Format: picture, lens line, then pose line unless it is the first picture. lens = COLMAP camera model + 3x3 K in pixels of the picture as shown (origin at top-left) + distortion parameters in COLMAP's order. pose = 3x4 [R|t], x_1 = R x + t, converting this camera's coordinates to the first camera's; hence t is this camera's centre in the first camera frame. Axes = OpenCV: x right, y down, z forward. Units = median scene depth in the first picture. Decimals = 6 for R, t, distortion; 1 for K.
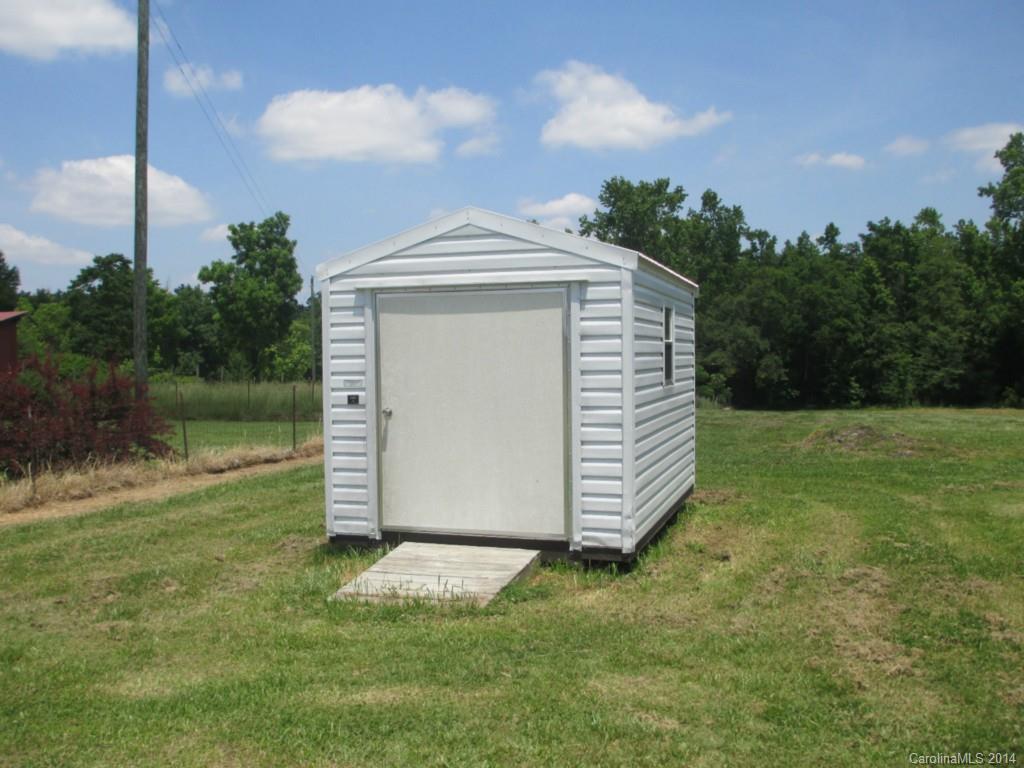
lens RADIAL K [[837.6, 0, 512.2], [0, 837.6, 384.7], [0, 0, 1]] dist [0.005161, -0.002666]
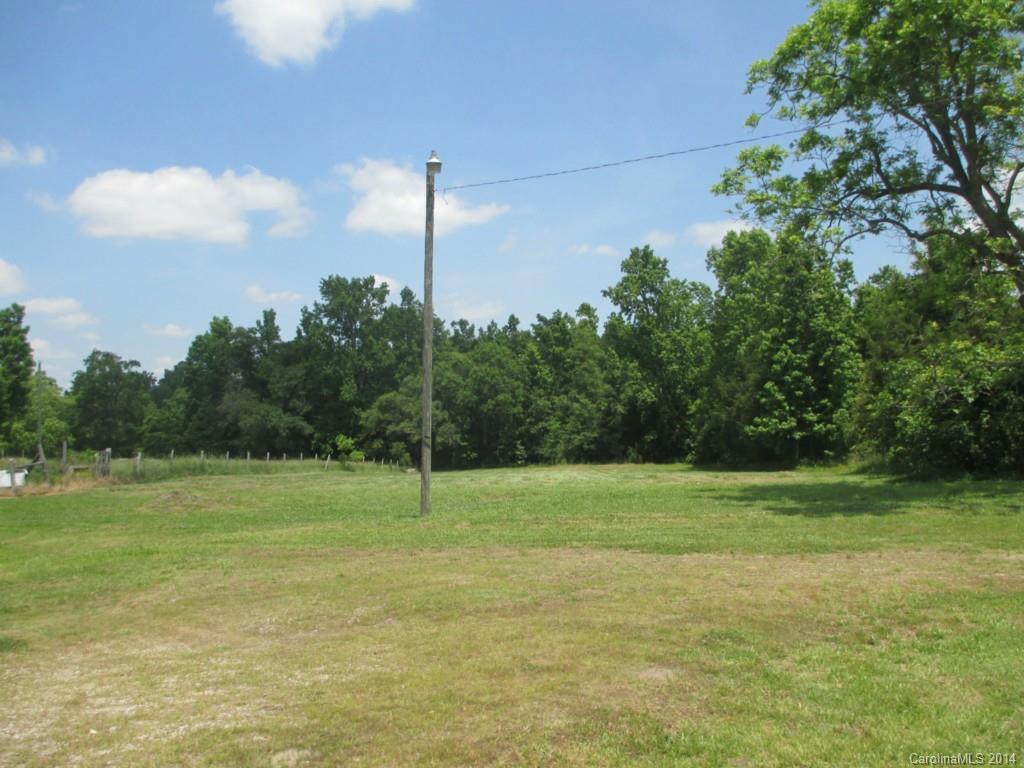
lens RADIAL K [[837.6, 0, 512.2], [0, 837.6, 384.7], [0, 0, 1]] dist [0.005161, -0.002666]
pose [[0.988257, -0.007801, 0.152601, 0.209453], [0.019898, 0.996762, -0.077910, 0.004047], [-0.151499, 0.080031, 0.985212, -0.204469]]
